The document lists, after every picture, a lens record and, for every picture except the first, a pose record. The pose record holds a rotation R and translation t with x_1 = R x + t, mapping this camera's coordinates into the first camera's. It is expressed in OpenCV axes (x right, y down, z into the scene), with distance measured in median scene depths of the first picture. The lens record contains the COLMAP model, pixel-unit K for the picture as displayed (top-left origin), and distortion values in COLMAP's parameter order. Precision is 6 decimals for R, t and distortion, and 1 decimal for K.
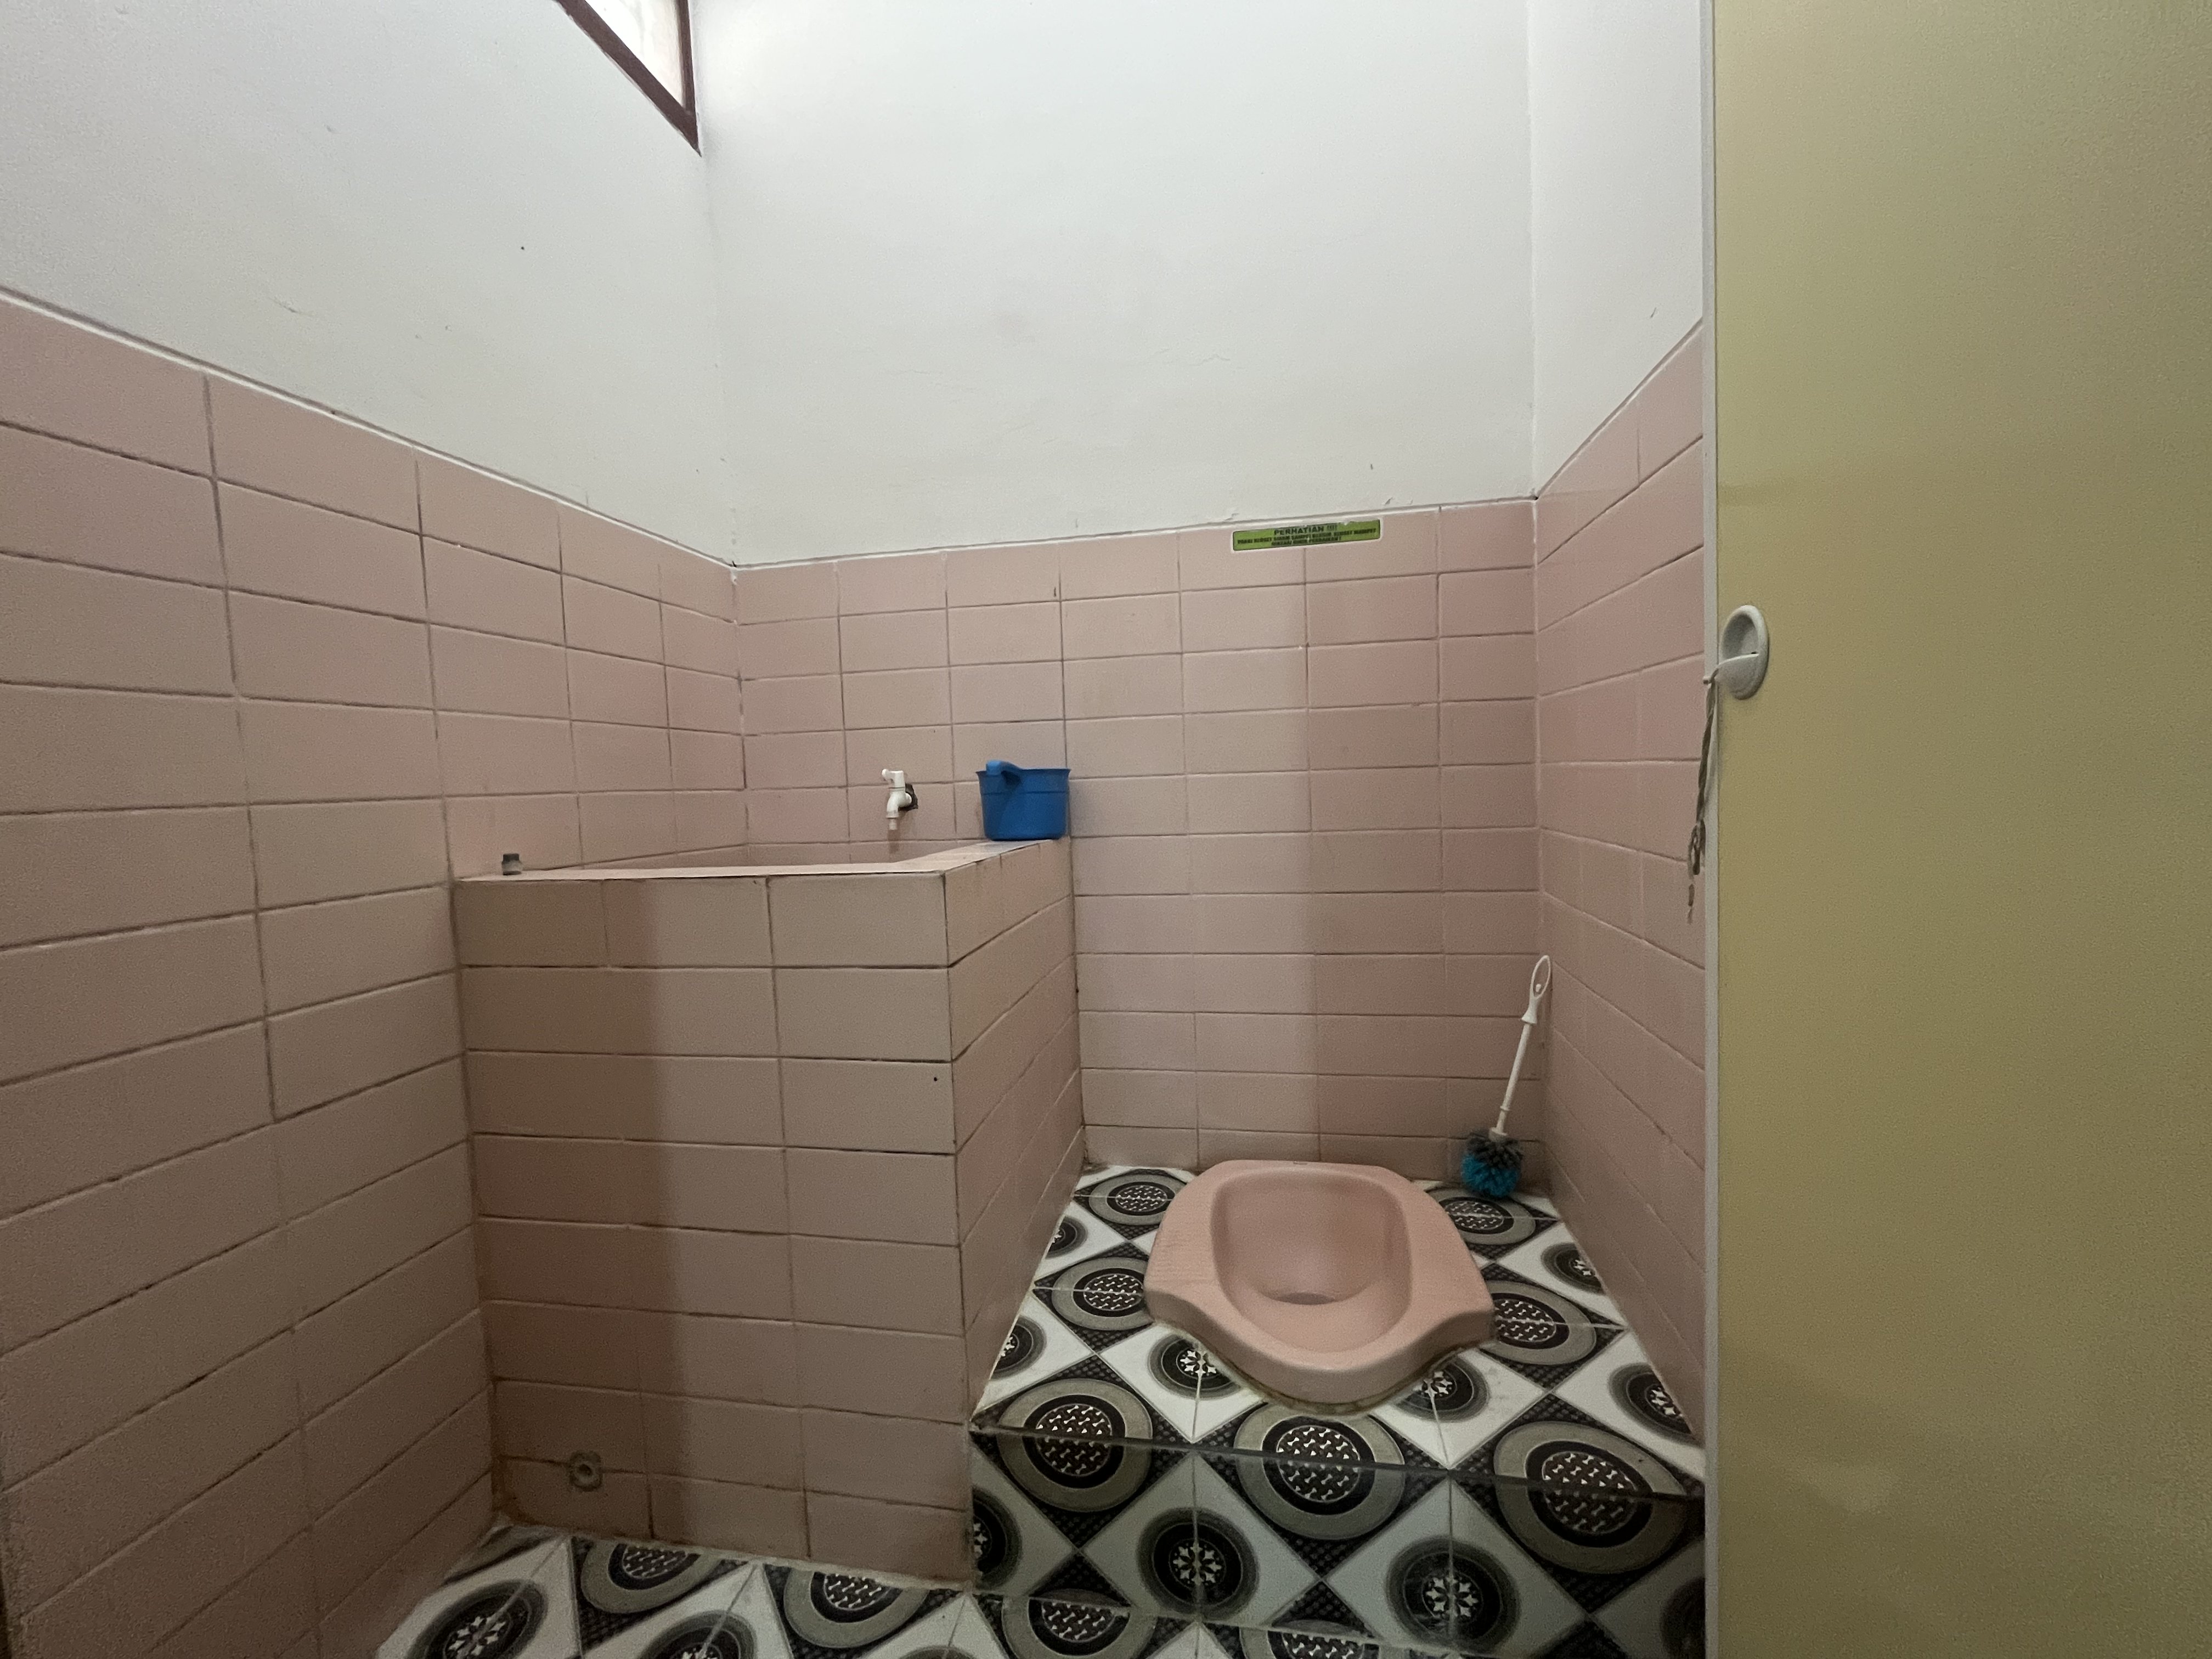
lens RADIAL K [[891.0, 0, 1101.0], [0, 891.0, 816.7], [0, 0, 1]] dist [-0.004044, -0.000496]
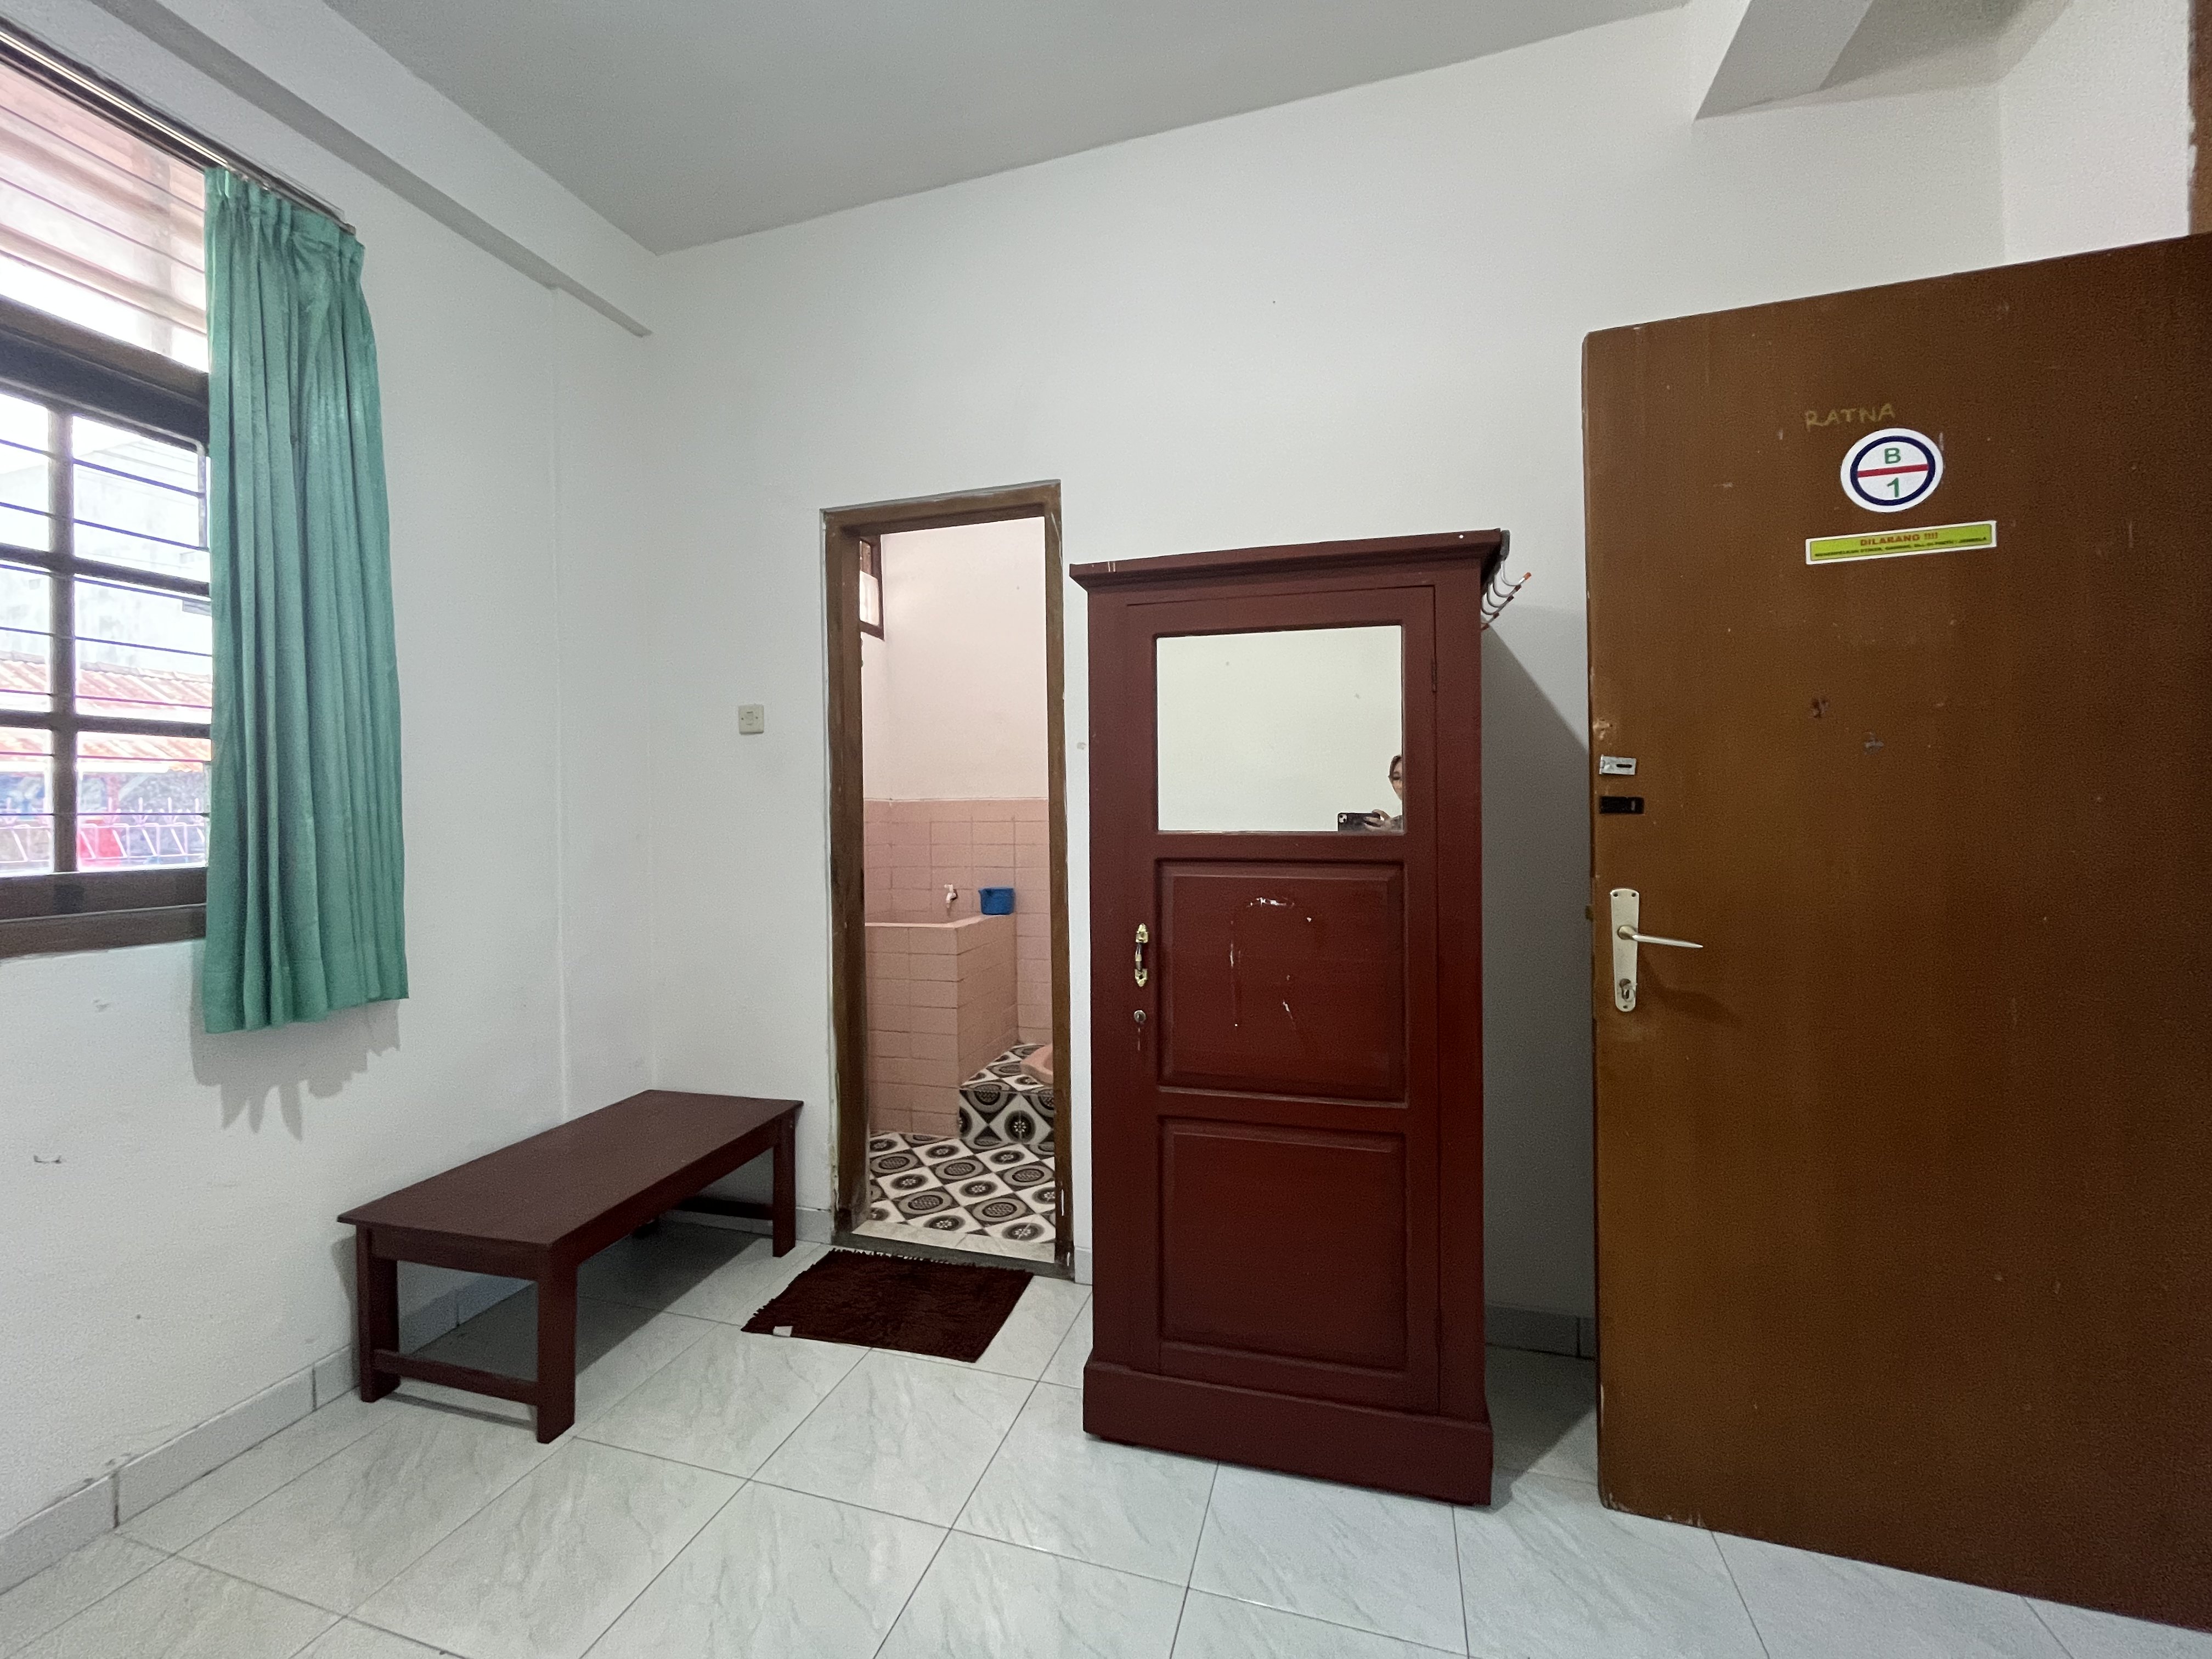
lens RADIAL K [[891.0, 0, 1101.0], [0, 891.0, 816.7], [0, 0, 1]] dist [-0.004044, -0.000496]
pose [[0.995790, 0.025438, -0.088062, 0.616582], [-0.029206, 0.998700, -0.041768, -0.221555], [0.086885, 0.044164, 0.995239, -2.220508]]
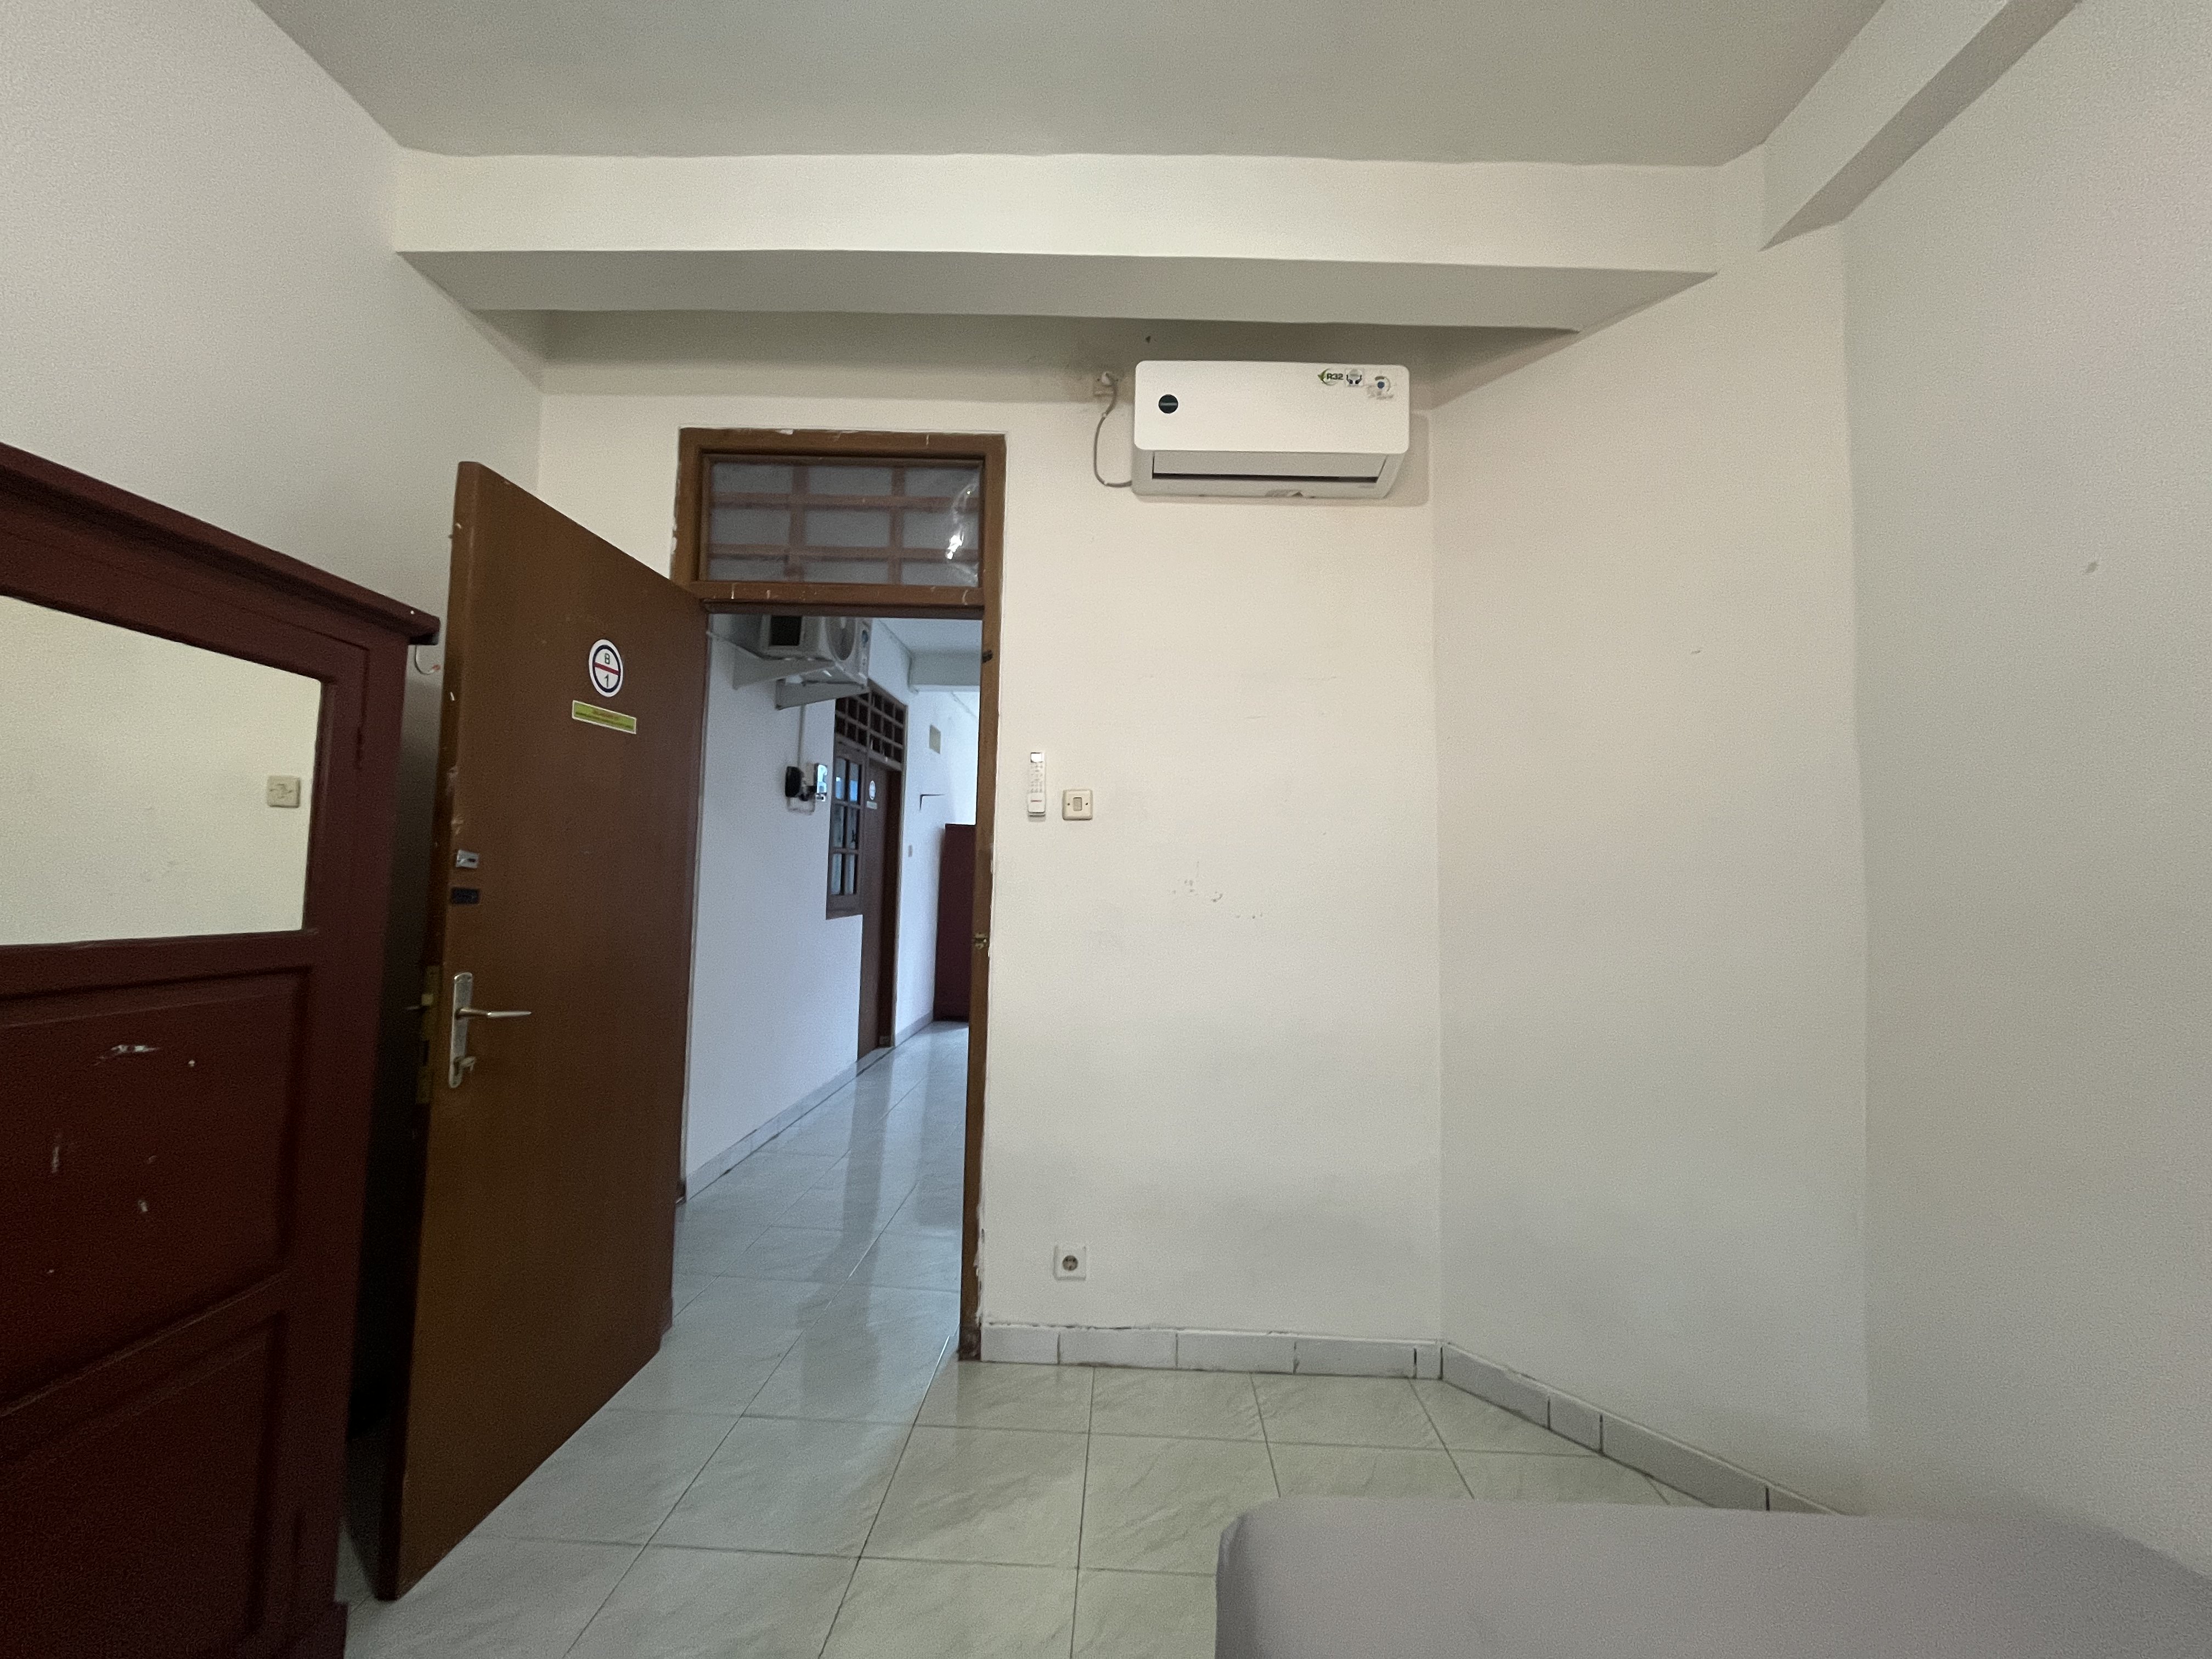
lens RADIAL K [[891.0, 0, 1101.0], [0, 891.0, 816.7], [0, 0, 1]] dist [-0.004044, -0.000496]
pose [[-0.170479, 0.102109, 0.980057, -0.417936], [0.033366, 0.994644, -0.097825, -0.272987], [-0.984796, 0.016024, -0.172973, -1.552824]]
